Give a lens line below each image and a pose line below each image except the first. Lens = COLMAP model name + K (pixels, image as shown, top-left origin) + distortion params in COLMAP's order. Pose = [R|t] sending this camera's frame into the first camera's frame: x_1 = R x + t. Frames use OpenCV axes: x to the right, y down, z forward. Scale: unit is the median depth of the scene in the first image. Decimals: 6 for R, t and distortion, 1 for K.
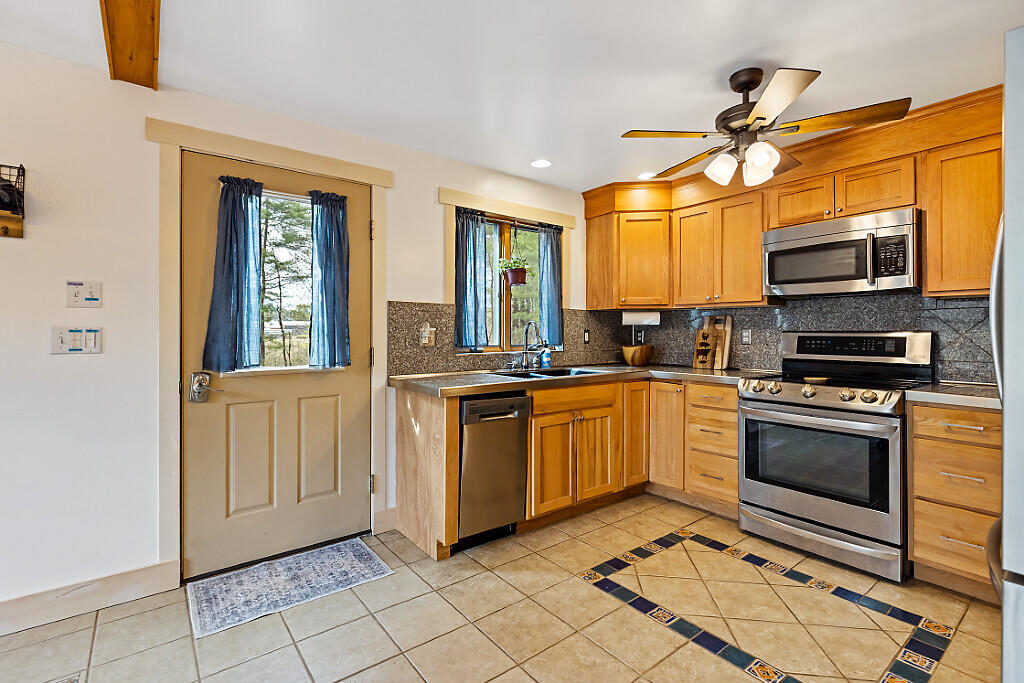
lens RADIAL K [[459.6, 0, 509.6], [0, 459.6, 336.0], [0, 0, 1]] dist [-0.002713, 0.000021]
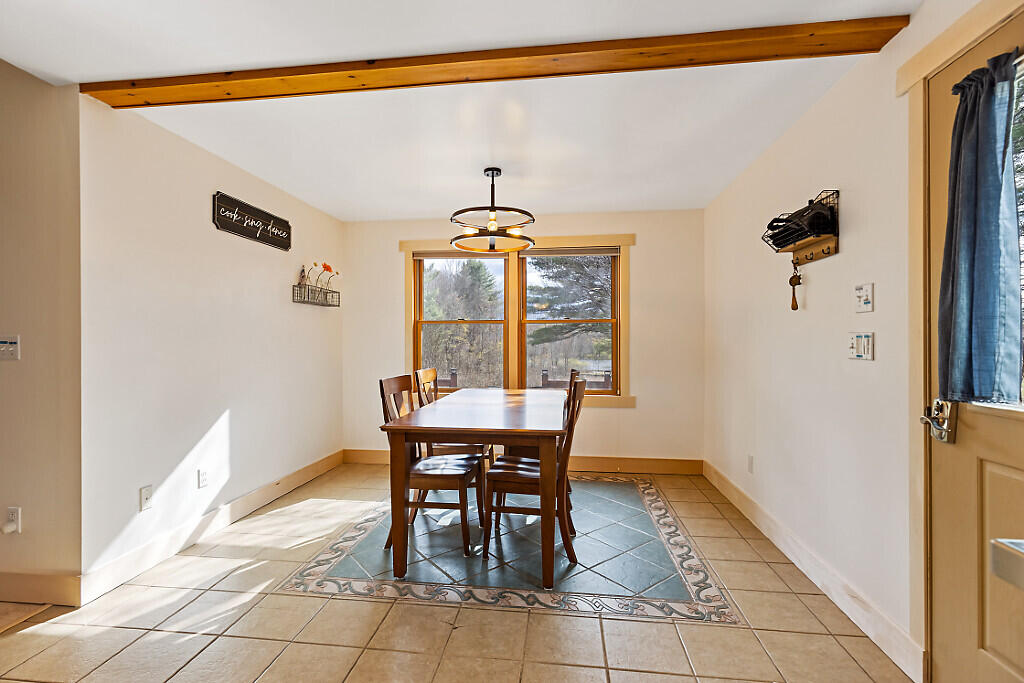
lens RADIAL K [[459.6, 0, 510.2], [0, 459.6, 344.9], [0, 0, 1]] dist [-0.002713, 0.000021]
pose [[-0.713279, 0.010221, -0.700805, 0.269317], [0.003734, 0.999935, 0.010784, -0.006301], [0.700870, 0.005076, -0.713271, 1.165952]]
